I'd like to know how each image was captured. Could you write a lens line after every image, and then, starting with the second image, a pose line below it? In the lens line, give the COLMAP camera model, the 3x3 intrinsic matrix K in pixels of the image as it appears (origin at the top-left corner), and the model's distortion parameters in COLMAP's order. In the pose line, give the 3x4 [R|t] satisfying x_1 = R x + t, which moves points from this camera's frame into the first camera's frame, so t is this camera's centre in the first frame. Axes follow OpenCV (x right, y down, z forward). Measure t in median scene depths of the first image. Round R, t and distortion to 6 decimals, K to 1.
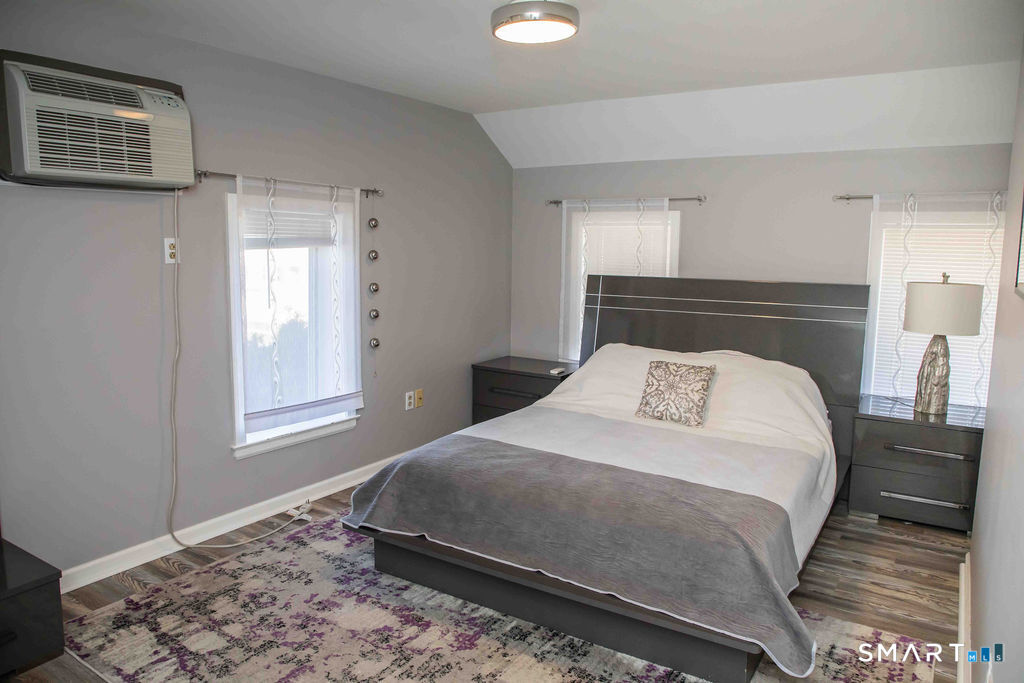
lens RADIAL K [[697.2, 0, 537.2], [0, 697.2, 339.2], [0, 0, 1]] dist [-0.069733, 0.029772]
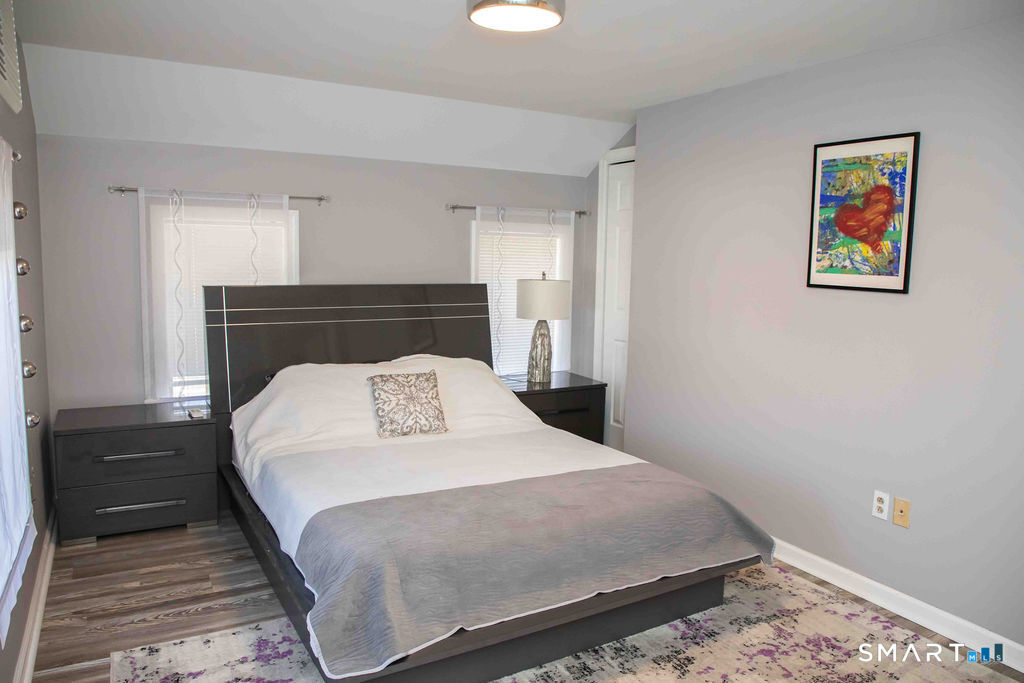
lens RADIAL K [[699.7, 0, 513.3], [0, 699.7, 337.4], [0, 0, 1]] dist [-0.072933, 0.032255]
pose [[0.477341, -0.108094, 0.872044, -0.542514], [0.100120, 0.992633, 0.068238, -0.064005], [-0.872996, 0.054736, 0.484647, 0.382610]]
